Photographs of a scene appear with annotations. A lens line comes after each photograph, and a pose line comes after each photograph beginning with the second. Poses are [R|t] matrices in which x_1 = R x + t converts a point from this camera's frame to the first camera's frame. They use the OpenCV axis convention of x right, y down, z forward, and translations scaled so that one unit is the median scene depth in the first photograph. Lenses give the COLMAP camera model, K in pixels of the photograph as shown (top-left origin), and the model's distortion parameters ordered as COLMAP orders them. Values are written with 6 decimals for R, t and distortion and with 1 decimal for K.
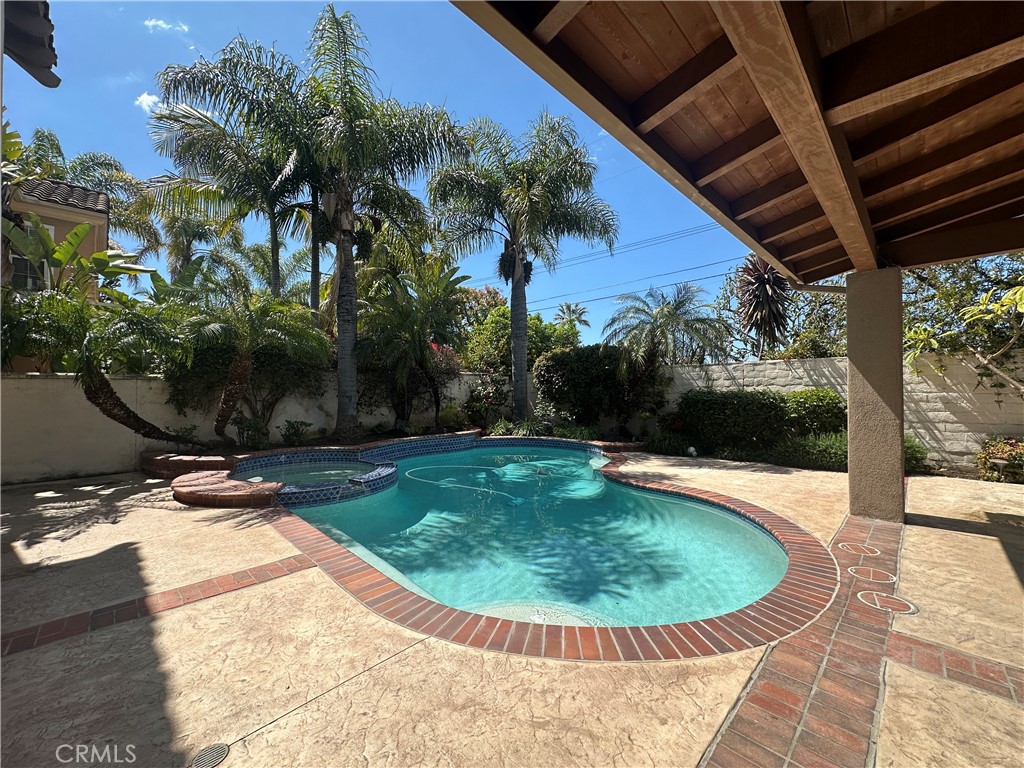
lens RADIAL K [[406.6, 0, 512.0], [0, 406.6, 384.0], [0, 0, 1]] dist [-0.002103, 0.000683]
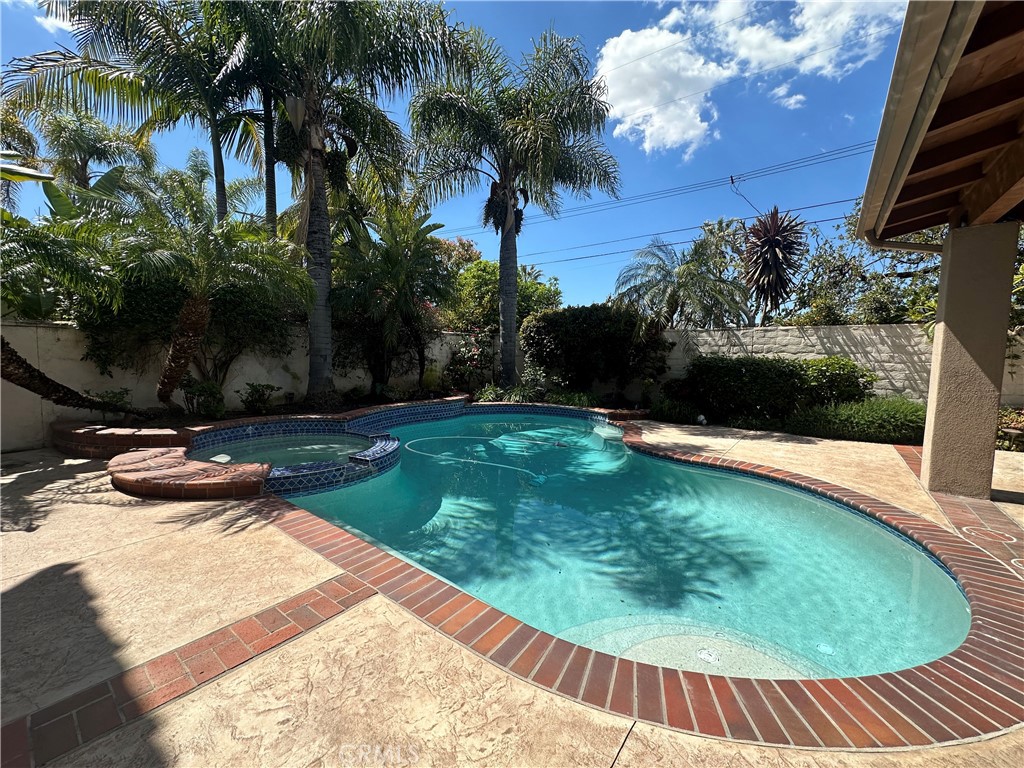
lens RADIAL K [[406.6, 0, 512.0], [0, 406.6, 384.0], [0, 0, 1]] dist [-0.002103, 0.000683]
pose [[0.990797, 0.010076, 0.134982, -0.150183], [-0.022003, 0.995951, 0.087159, 0.008505], [-0.133557, -0.089327, 0.987007, 0.131163]]
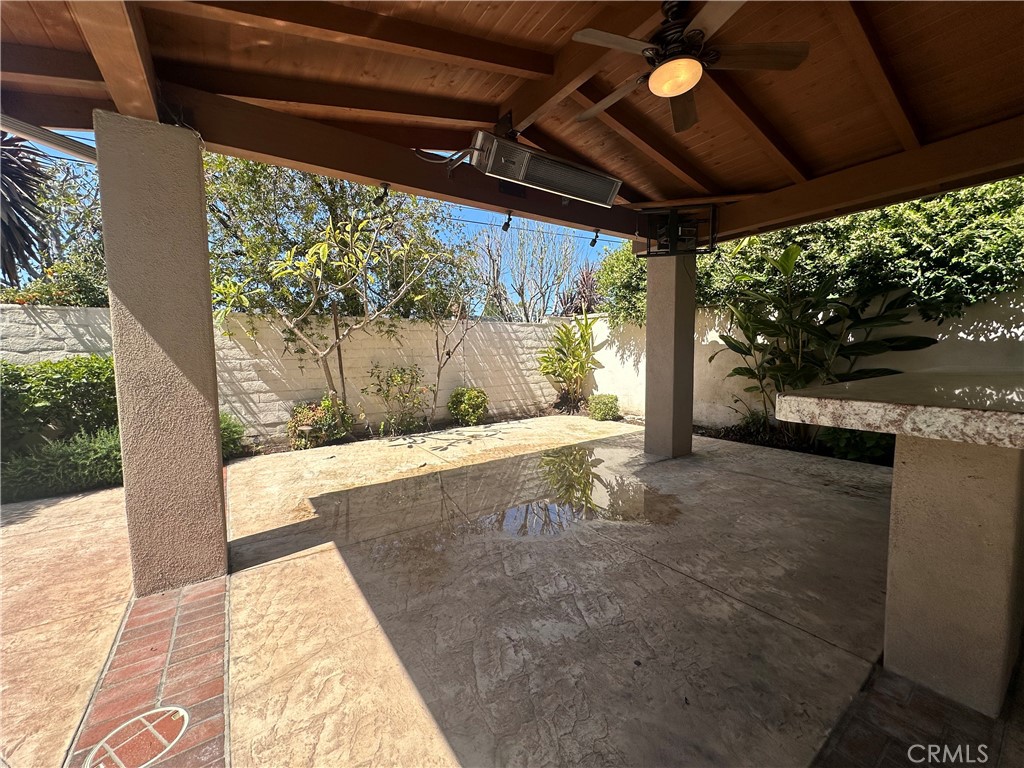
lens RADIAL K [[406.6, 0, 512.0], [0, 406.6, 384.0], [0, 0, 1]] dist [-0.002103, 0.000683]
pose [[0.173185, -0.074027, 0.982103, 0.253720], [0.000005, 0.997171, 0.075162, 0.007548], [-0.984889, -0.013012, 0.172695, 0.263021]]
